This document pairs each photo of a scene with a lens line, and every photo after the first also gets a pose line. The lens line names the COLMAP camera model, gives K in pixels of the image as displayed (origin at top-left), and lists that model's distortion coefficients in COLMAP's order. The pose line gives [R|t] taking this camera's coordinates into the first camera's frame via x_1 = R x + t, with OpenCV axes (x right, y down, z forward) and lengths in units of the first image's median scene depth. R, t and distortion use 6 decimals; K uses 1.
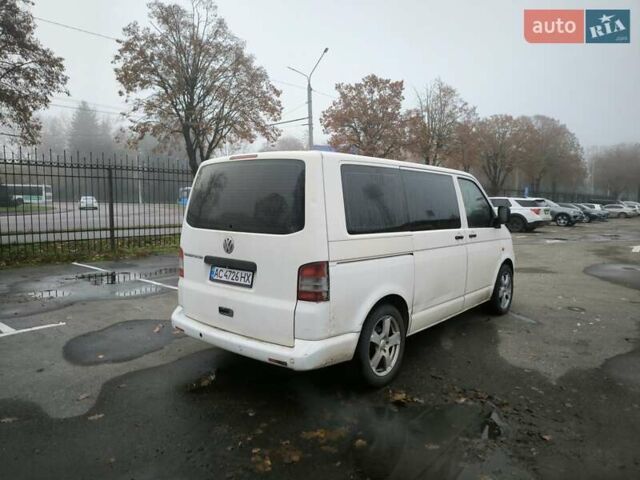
lens RADIAL K [[442.1, 0, 321.7], [0, 442.1, 240.1], [0, 0, 1]] dist [0.028461, -0.009434]
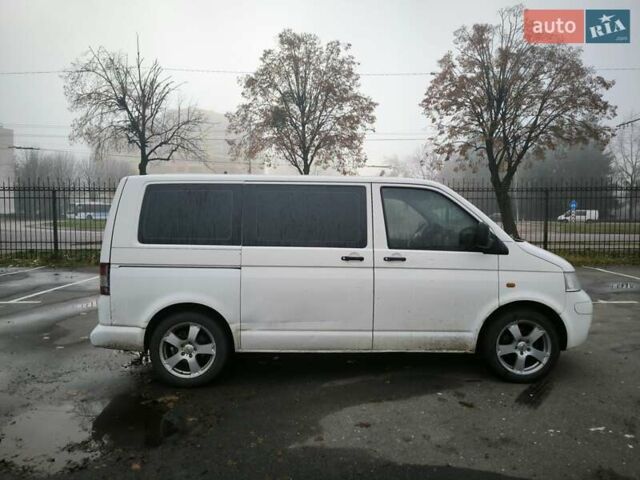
lens RADIAL K [[442.1, 0, 321.8], [0, 442.1, 236.7], [0, 0, 1]] dist [0.028461, -0.009434]
pose [[0.669651, 0.028897, -0.742114, 1.021105], [-0.063098, 0.997843, -0.018083, -0.031969], [0.739991, 0.058936, 0.670030, 0.451558]]
